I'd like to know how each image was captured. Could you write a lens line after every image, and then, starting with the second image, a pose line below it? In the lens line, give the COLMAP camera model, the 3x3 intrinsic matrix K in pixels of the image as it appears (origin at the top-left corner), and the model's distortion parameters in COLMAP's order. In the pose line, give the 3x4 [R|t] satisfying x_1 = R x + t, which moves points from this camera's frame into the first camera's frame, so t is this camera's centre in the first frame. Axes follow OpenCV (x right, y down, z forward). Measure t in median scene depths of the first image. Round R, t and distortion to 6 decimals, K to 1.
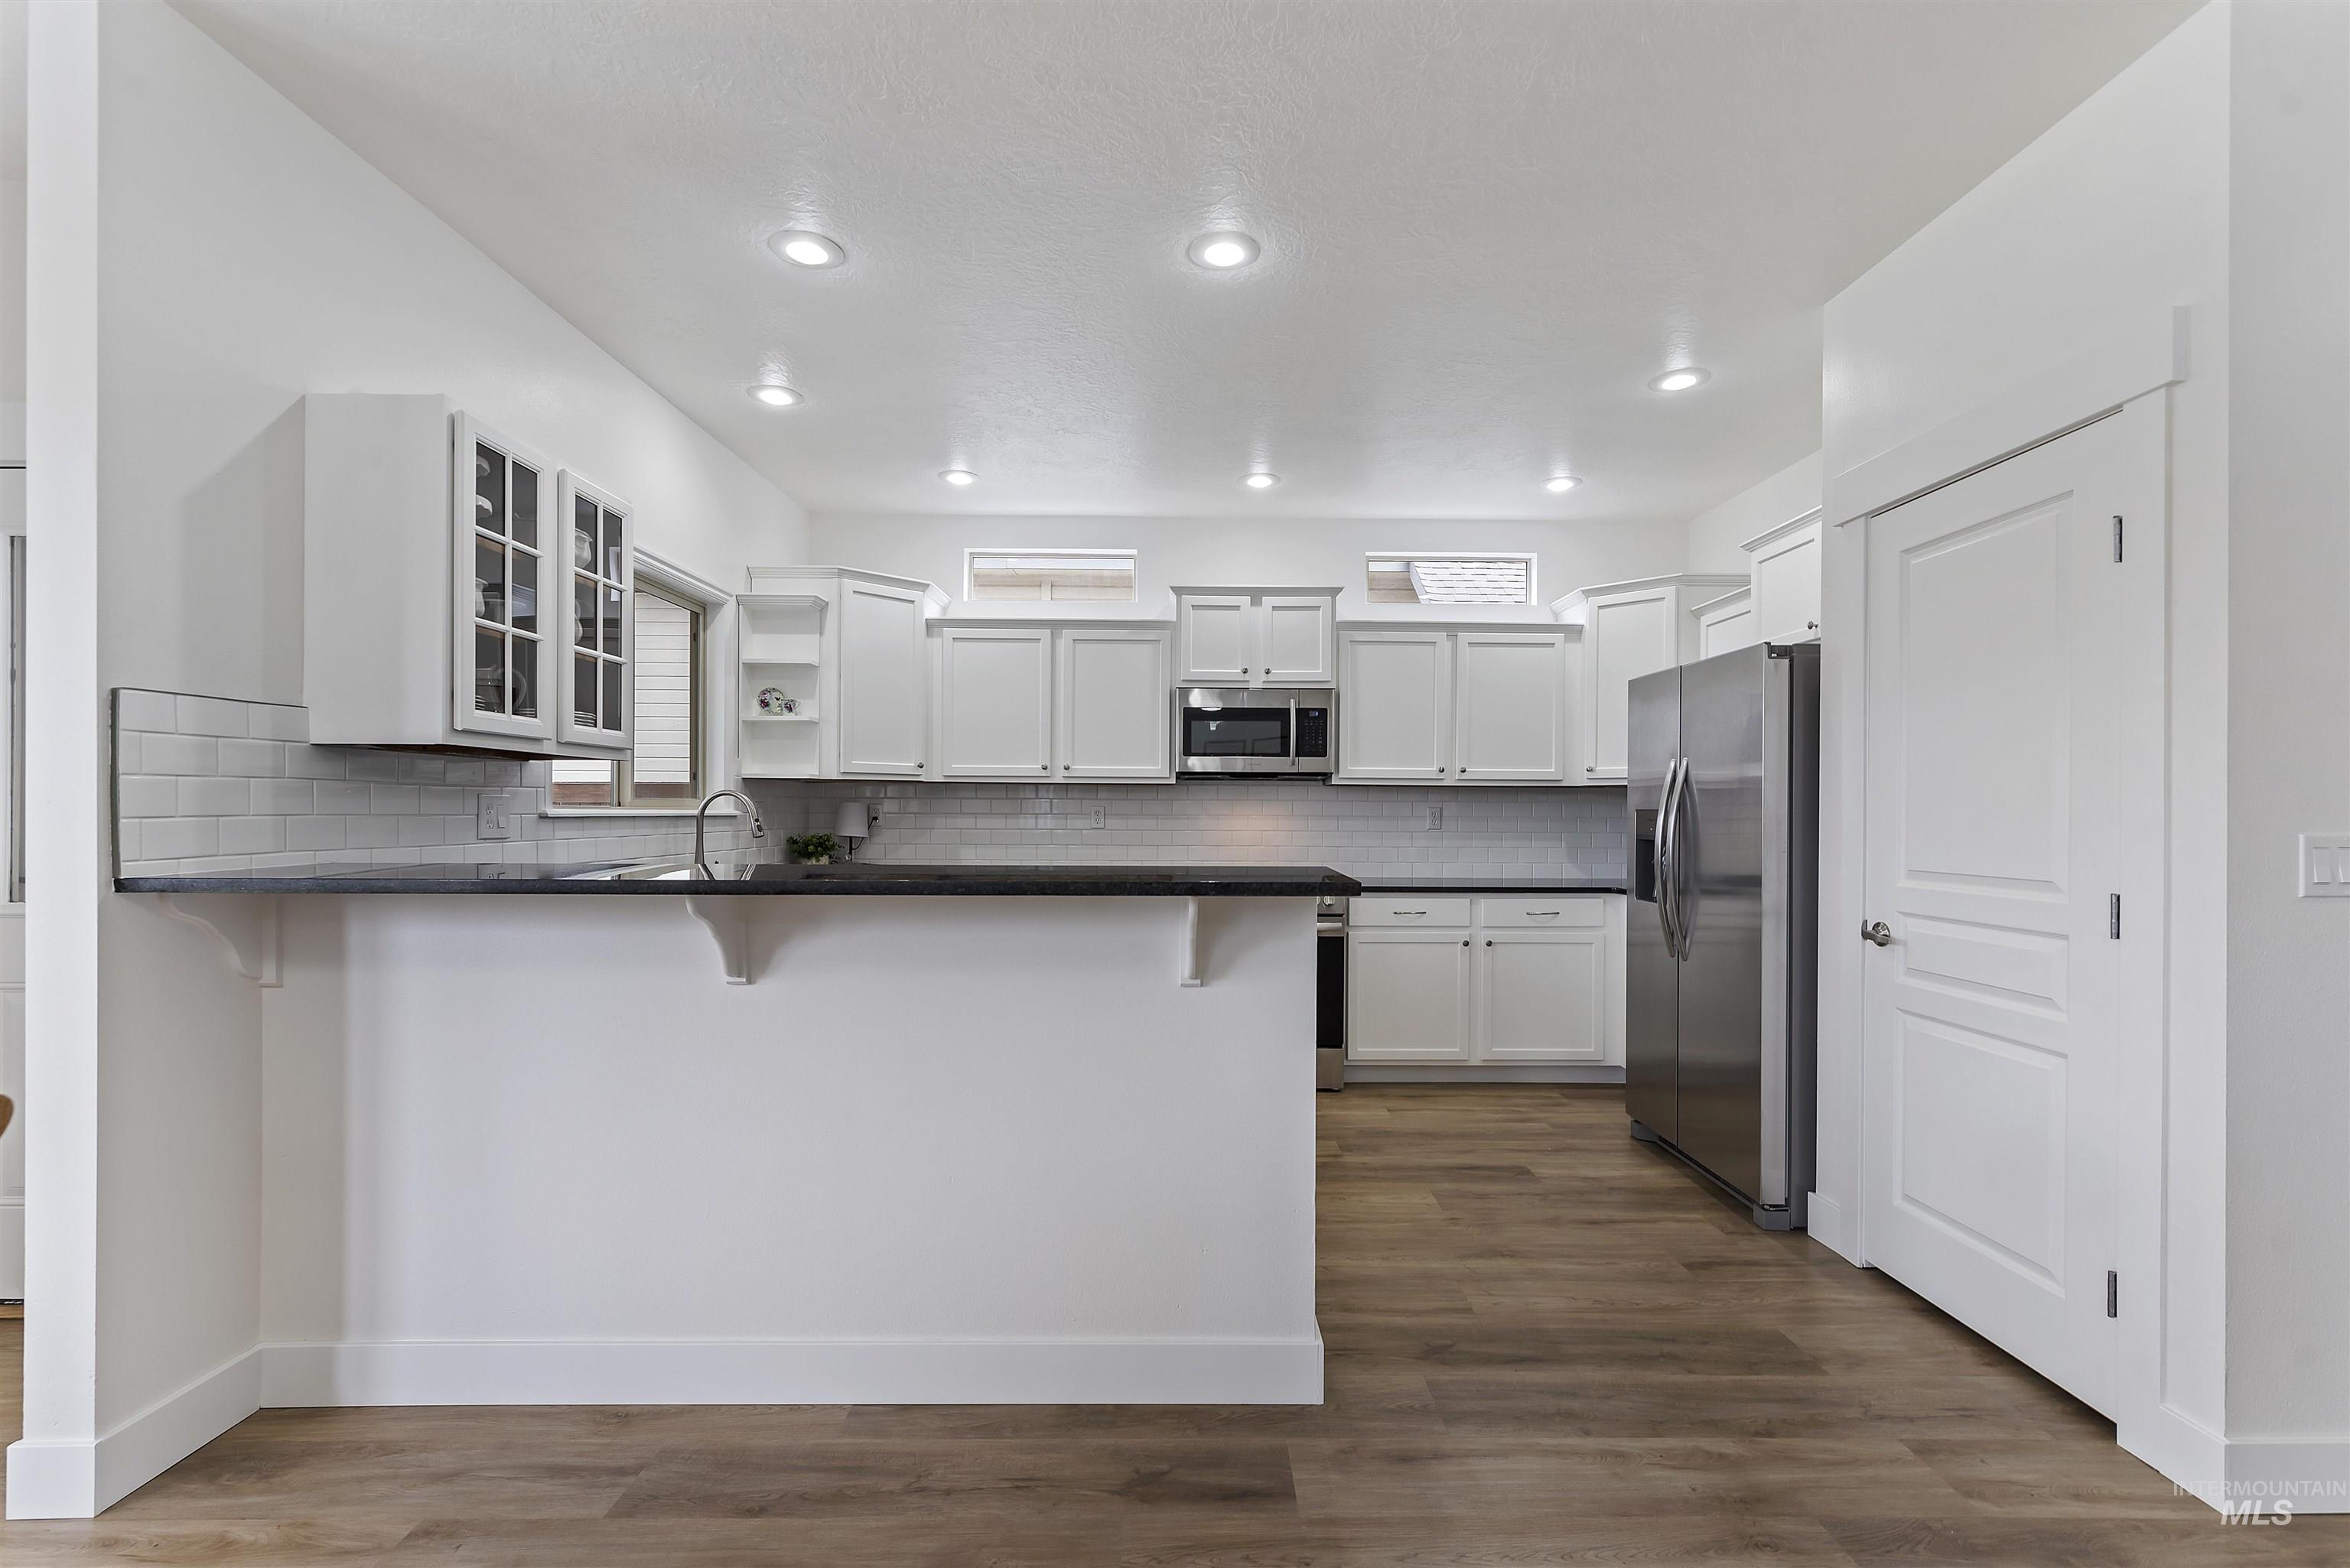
lens RADIAL K [[1029.1, 0, 1175.5], [0, 1029.1, 797.9], [0, 0, 1]] dist [0.001194, -0.001988]
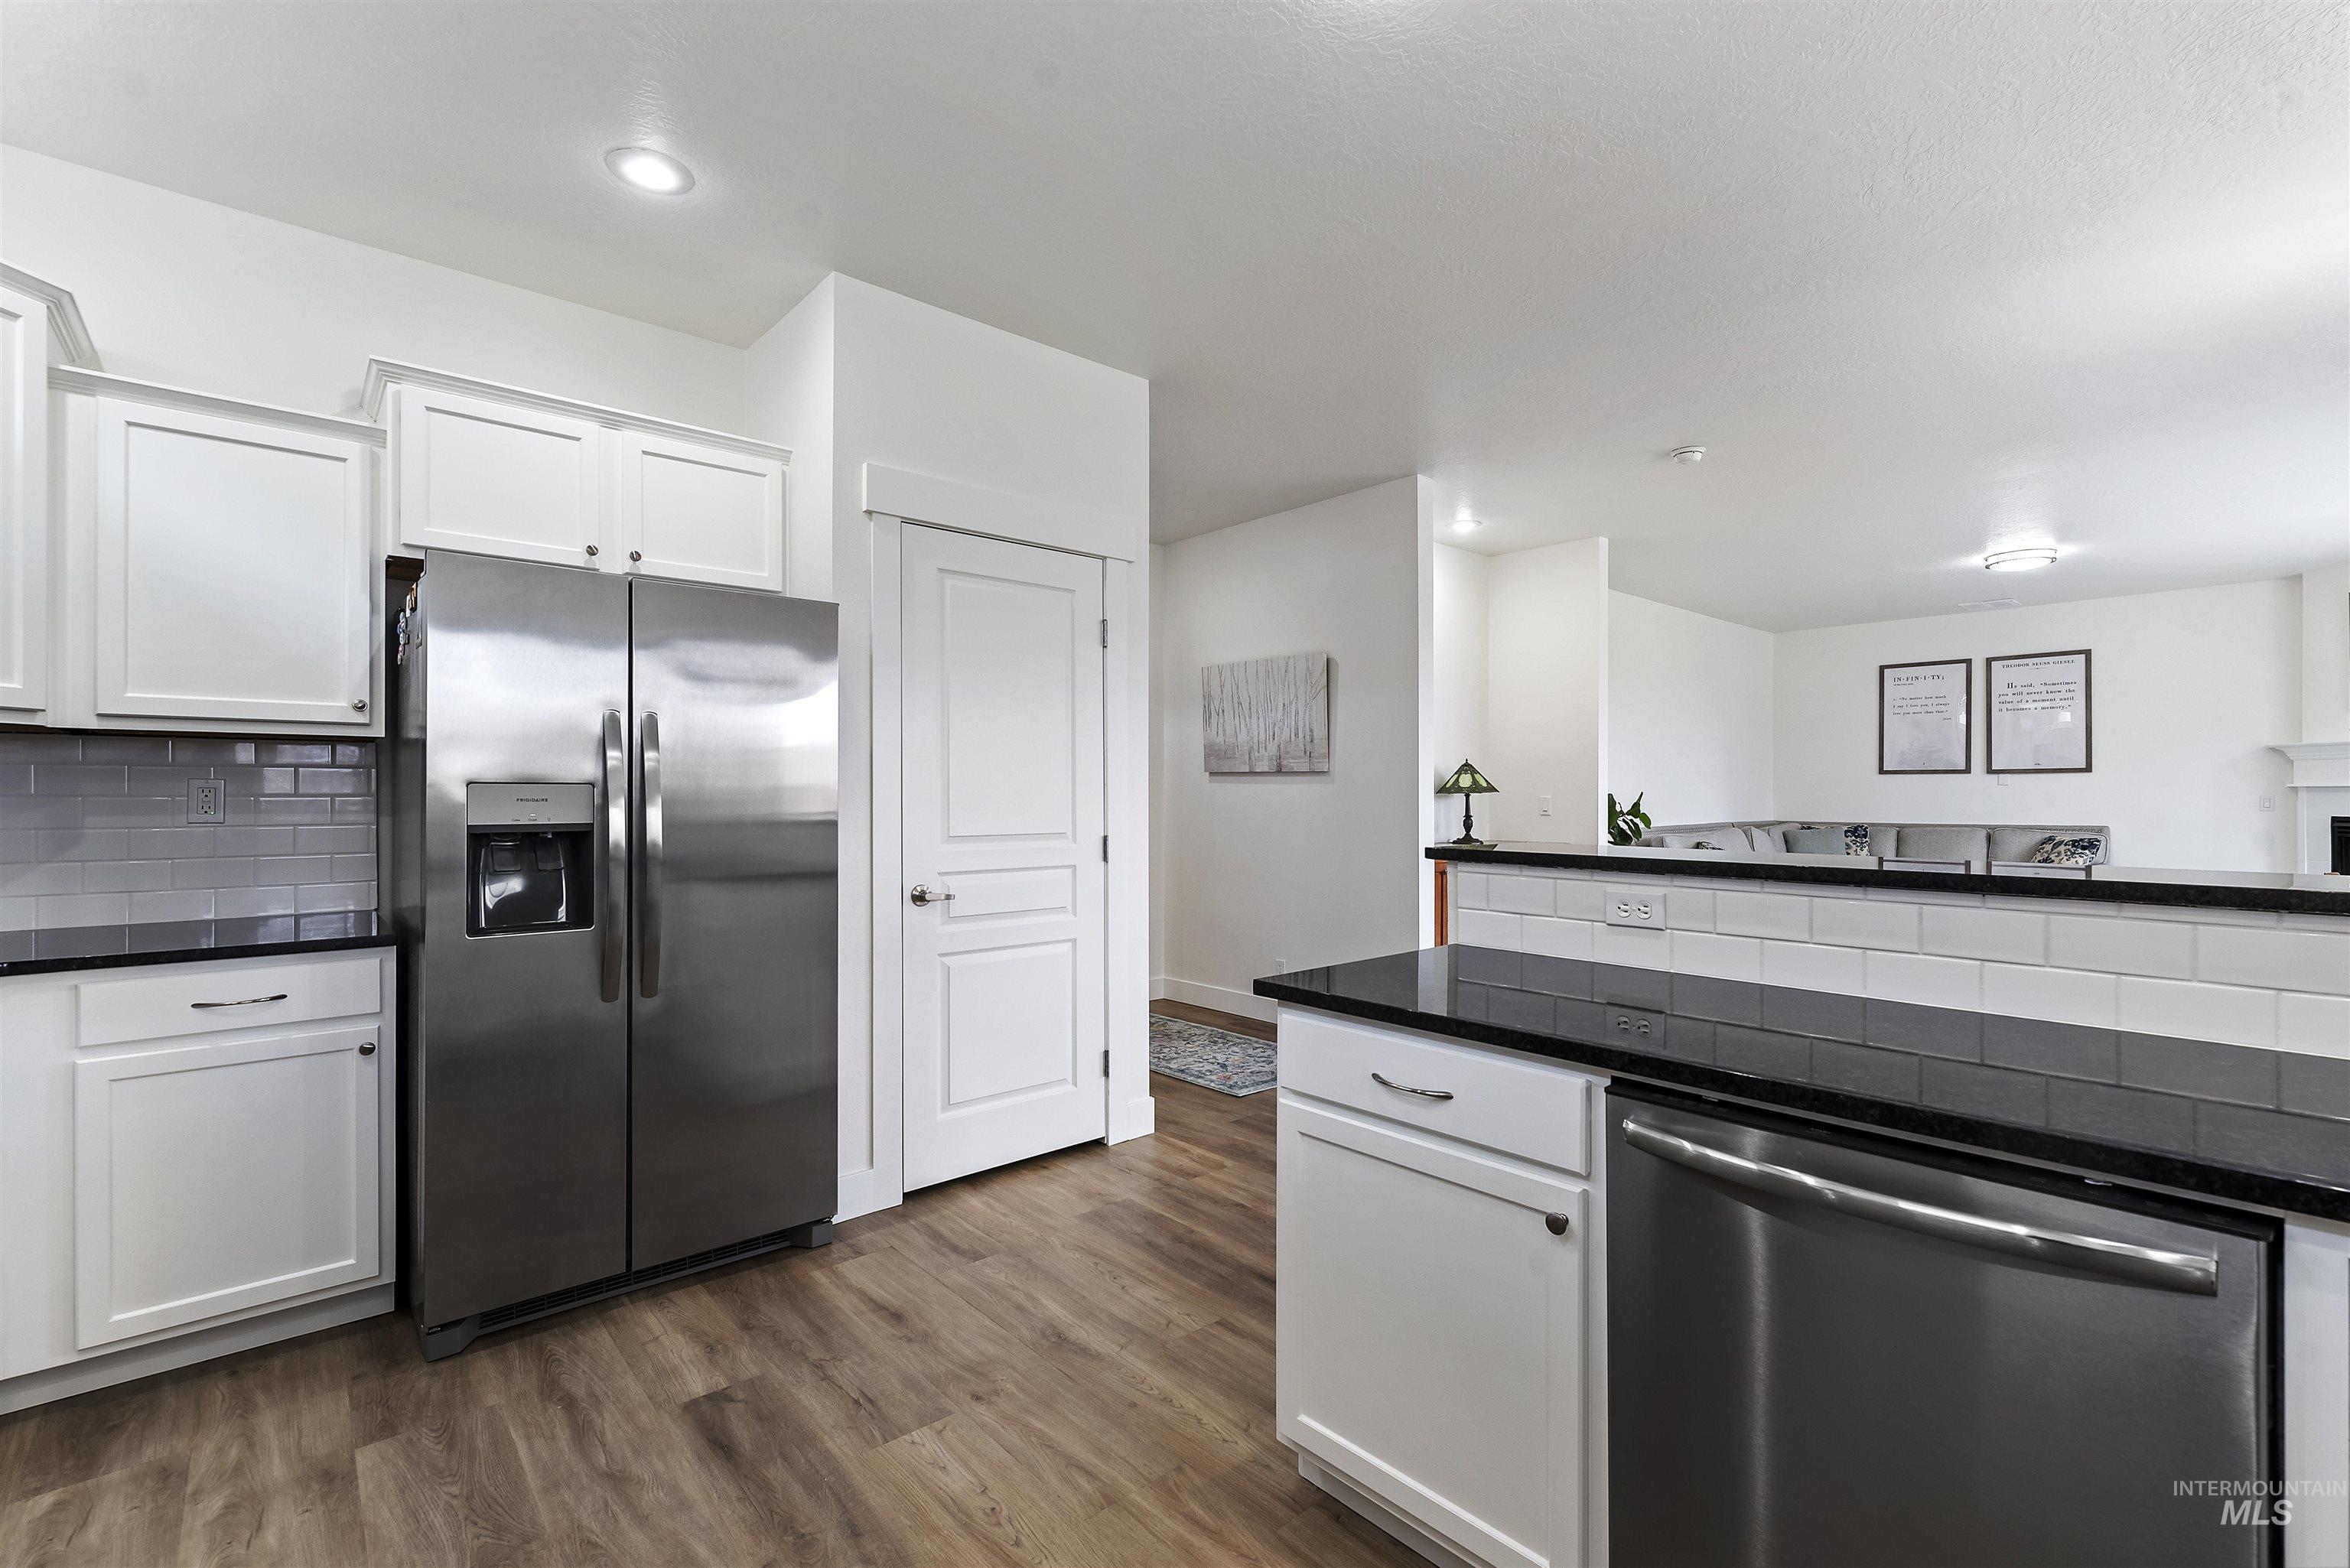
lens RADIAL K [[1029.1, 0, 1179.7], [0, 1029.1, 796.9], [0, 0, 1]] dist [0.001194, -0.001988]
pose [[-0.661605, -0.008974, 0.749798, -0.308694], [-0.010329, 0.999943, 0.002853, 0.011469], [-0.749781, -0.005857, -0.661660, 1.302939]]
